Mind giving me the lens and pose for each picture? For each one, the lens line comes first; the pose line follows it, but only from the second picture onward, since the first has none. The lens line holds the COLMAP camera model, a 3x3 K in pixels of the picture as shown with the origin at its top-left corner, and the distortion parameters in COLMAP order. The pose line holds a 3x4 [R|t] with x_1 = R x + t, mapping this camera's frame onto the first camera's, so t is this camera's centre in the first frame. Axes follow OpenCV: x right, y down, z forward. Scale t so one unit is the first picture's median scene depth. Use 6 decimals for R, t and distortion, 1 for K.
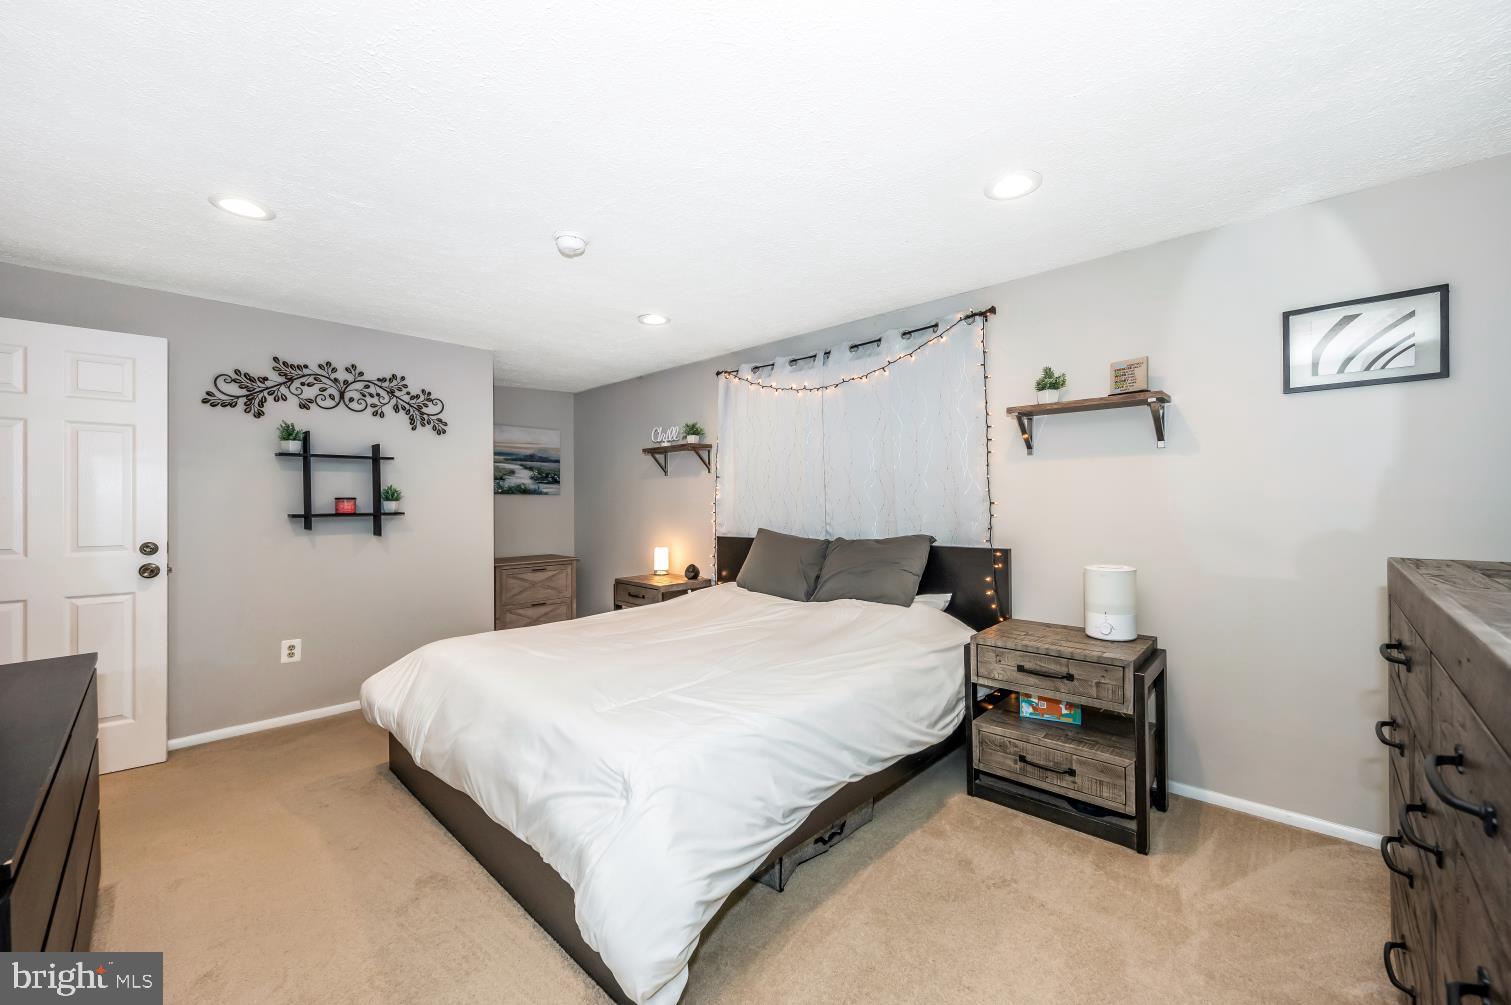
lens RADIAL K [[600.4, 0, 758.1], [0, 600.4, 503.2], [0, 0, 1]] dist [-0.000308, 0.000032]
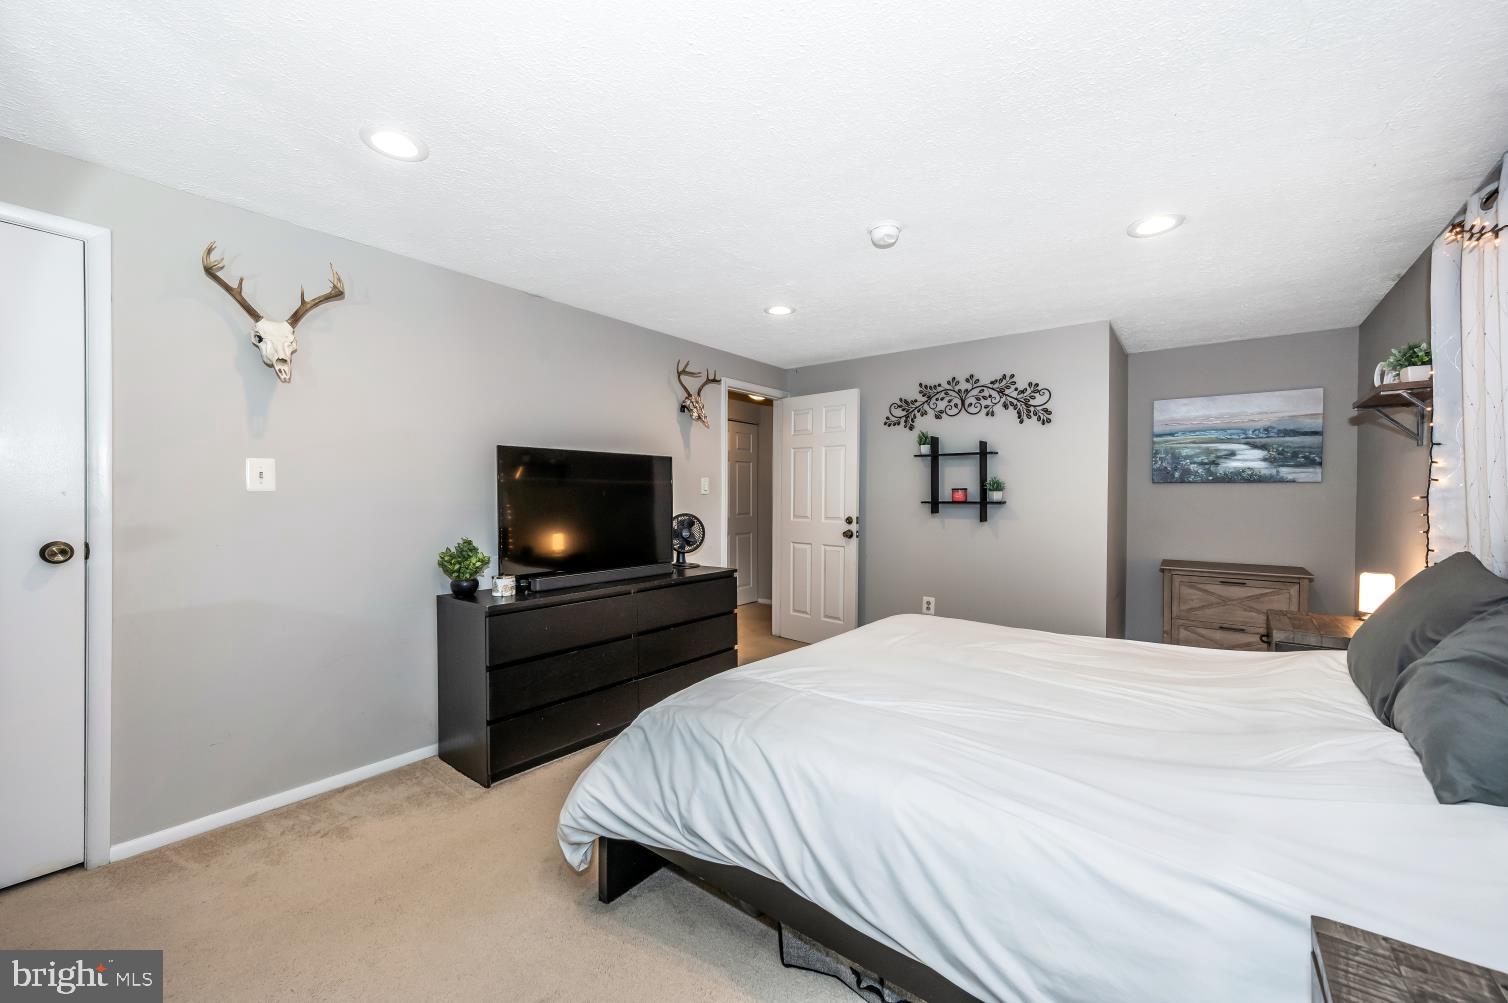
lens RADIAL K [[599.2, 0, 756.6], [0, 599.2, 502.2], [0, 0, 1]] dist [-0.000308, 0.000032]
pose [[0.088365, 0.020931, -0.995868, 0.459042], [-0.003243, 0.999780, 0.020726, -0.004955], [0.996083, 0.001398, 0.088414, 0.480679]]
